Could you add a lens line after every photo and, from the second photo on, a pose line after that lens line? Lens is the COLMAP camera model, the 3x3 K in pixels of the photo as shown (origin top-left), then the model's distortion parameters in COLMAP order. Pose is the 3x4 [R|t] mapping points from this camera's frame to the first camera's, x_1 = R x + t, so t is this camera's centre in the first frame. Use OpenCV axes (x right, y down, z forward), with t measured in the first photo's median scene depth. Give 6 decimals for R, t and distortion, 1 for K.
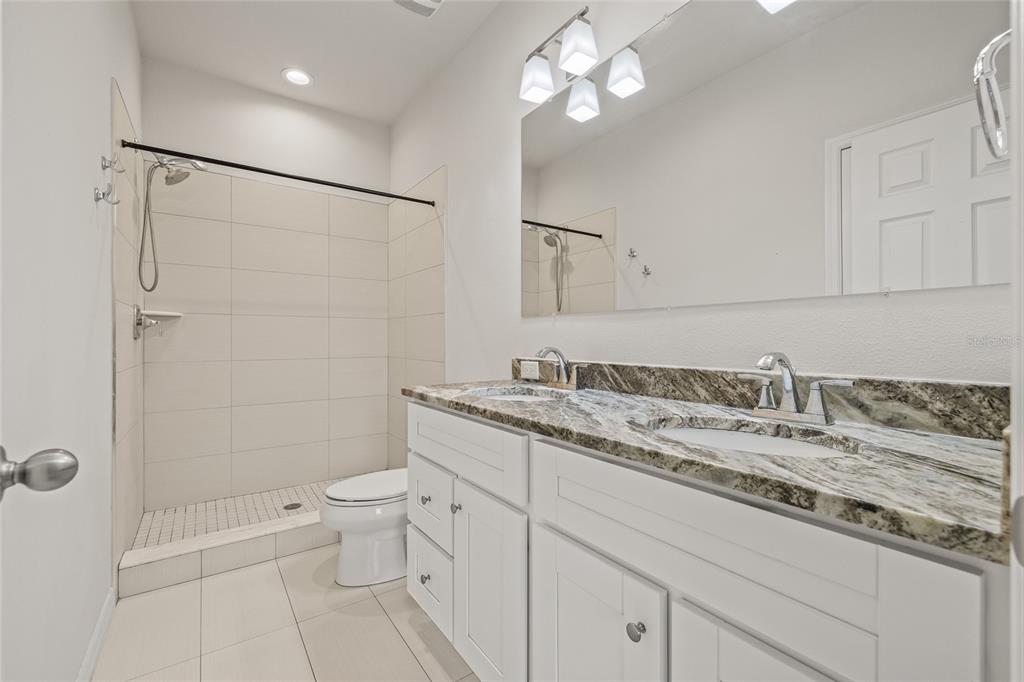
lens RADIAL K [[432.5, 0, 507.5], [0, 432.5, 338.7], [0, 0, 1]] dist [0.000184, 0.001066]
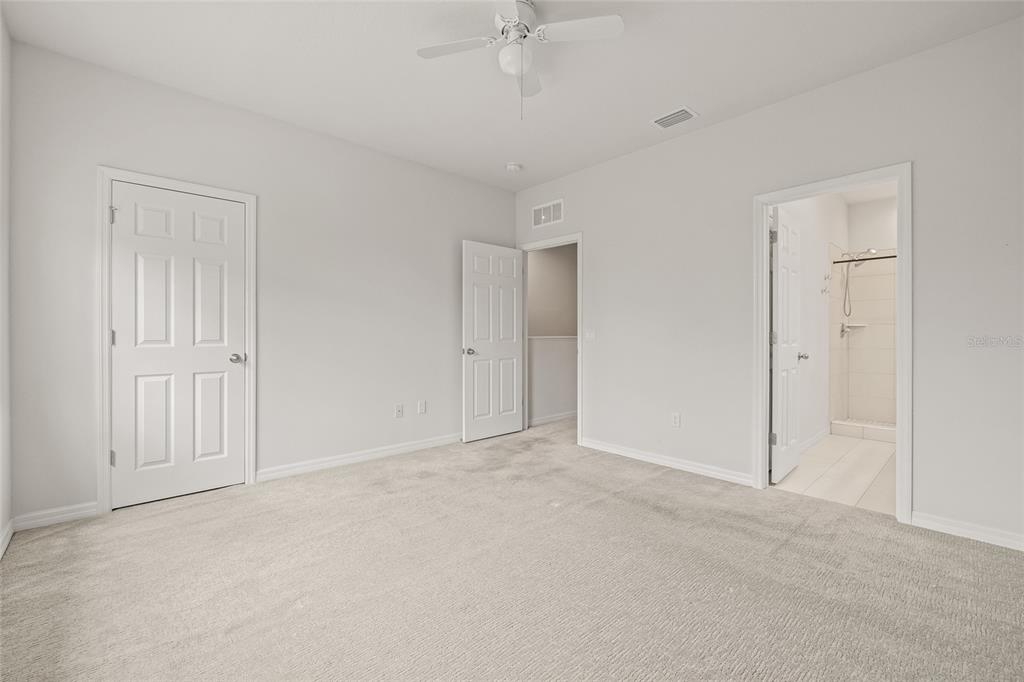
lens RADIAL K [[432.5, 0, 507.5], [0, 432.5, 338.7], [0, 0, 1]] dist [0.000184, 0.001066]
pose [[0.130683, 0.003163, -0.991419, 1.705817], [0.000344, 0.999995, 0.003235, -0.000108], [0.991424, -0.000764, 0.130681, -1.524636]]
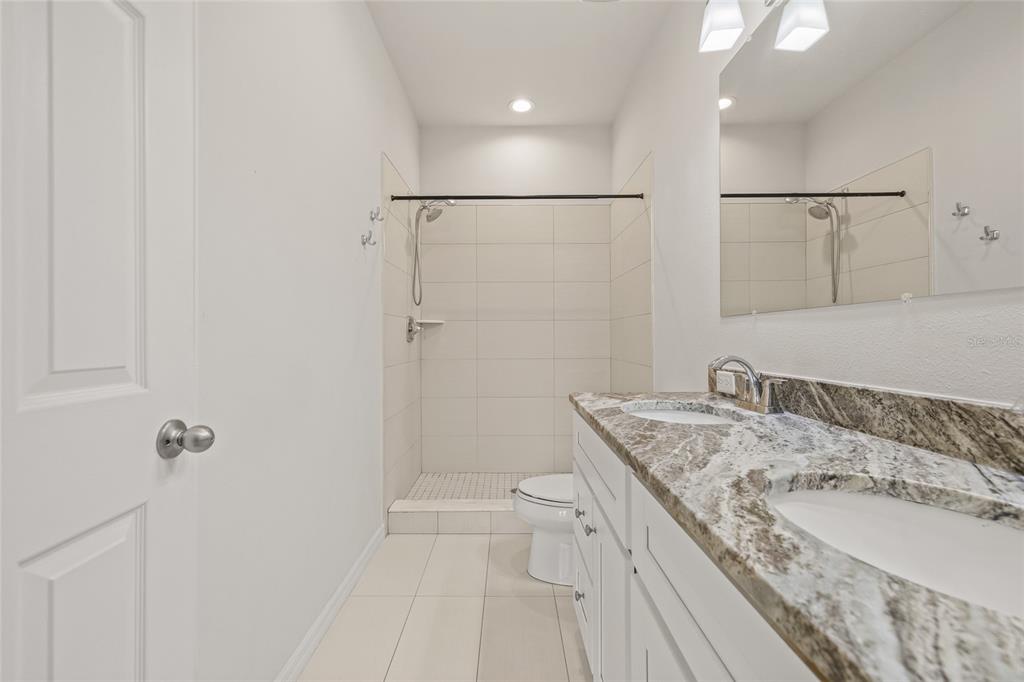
lens RADIAL K [[432.5, 0, 507.5], [0, 432.5, 338.7], [0, 0, 1]] dist [0.000184, 0.001066]
pose [[0.815213, -0.002402, -0.579156, 0.225317], [0.004733, 0.999986, 0.002515, -0.015456], [0.579142, -0.004791, 0.815213, 0.126574]]
